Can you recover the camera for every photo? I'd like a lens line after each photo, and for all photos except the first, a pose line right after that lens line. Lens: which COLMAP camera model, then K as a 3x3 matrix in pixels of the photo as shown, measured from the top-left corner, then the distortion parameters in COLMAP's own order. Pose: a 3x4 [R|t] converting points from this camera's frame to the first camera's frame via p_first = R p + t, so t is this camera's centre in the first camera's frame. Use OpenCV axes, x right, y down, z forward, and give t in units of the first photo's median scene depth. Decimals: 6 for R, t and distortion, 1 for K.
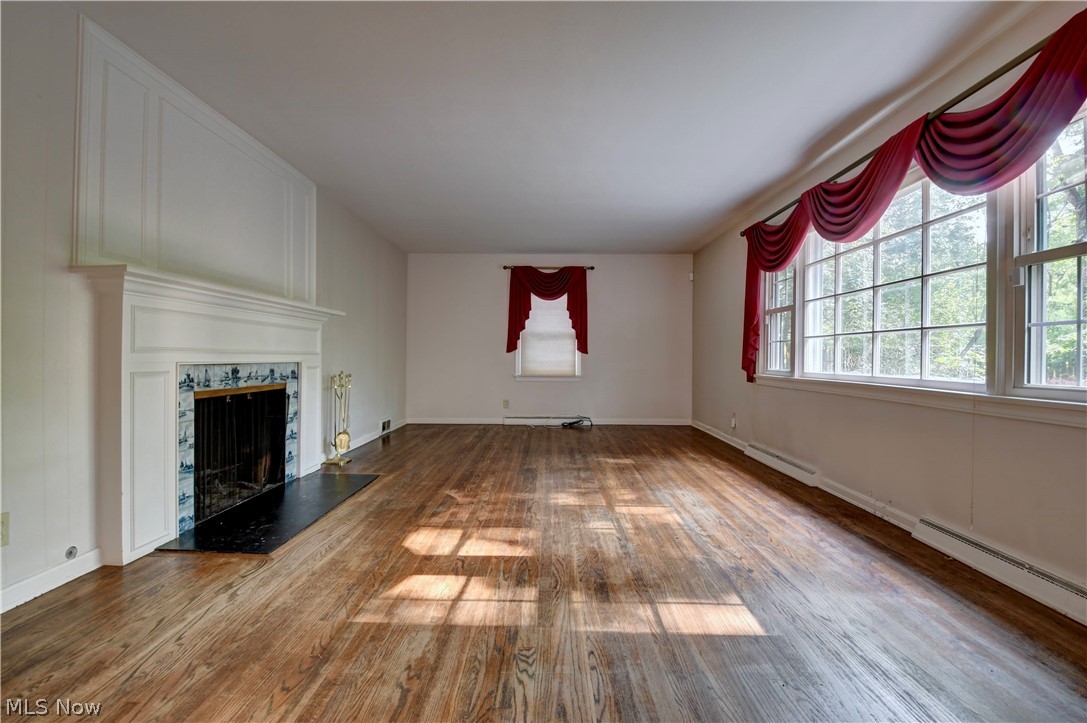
lens RADIAL K [[478.6, 0, 544.3], [0, 478.6, 358.1], [0, 0, 1]] dist [0.003404, -0.013245]
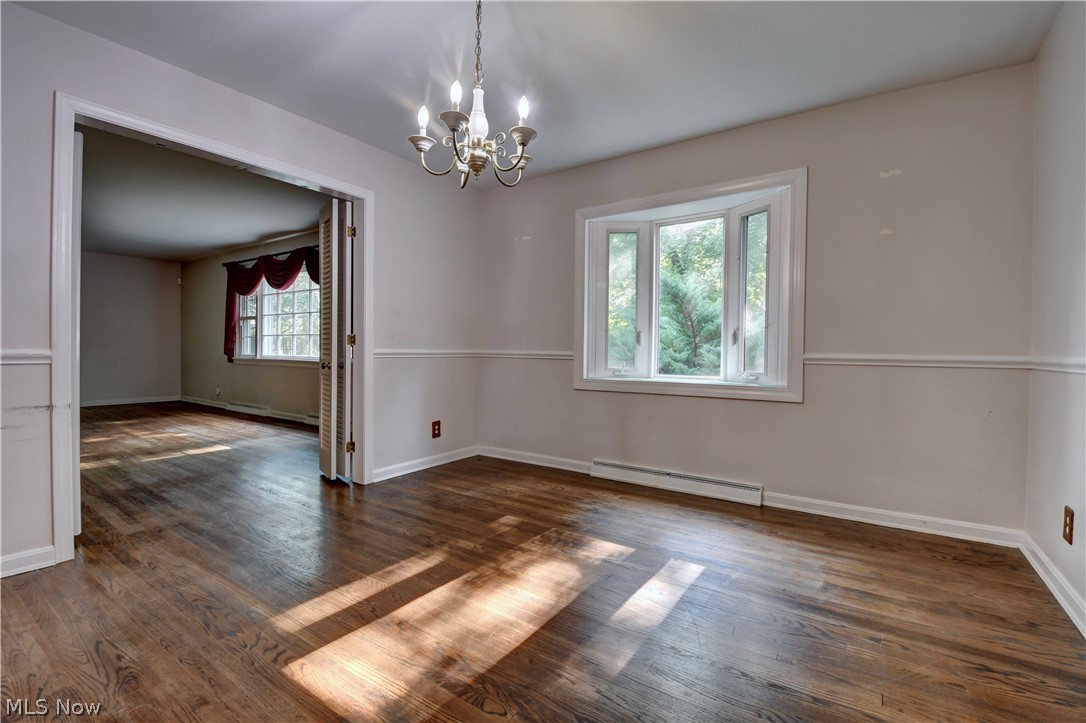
lens RADIAL K [[478.1, 0, 545.6], [0, 478.1, 353.7], [0, 0, 1]] dist [0.003404, -0.013245]
pose [[0.558517, -0.009578, 0.829438, -0.329036], [-0.000508, 0.999929, 0.011889, 0.002715], [-0.829493, -0.007061, 0.558472, -0.831048]]
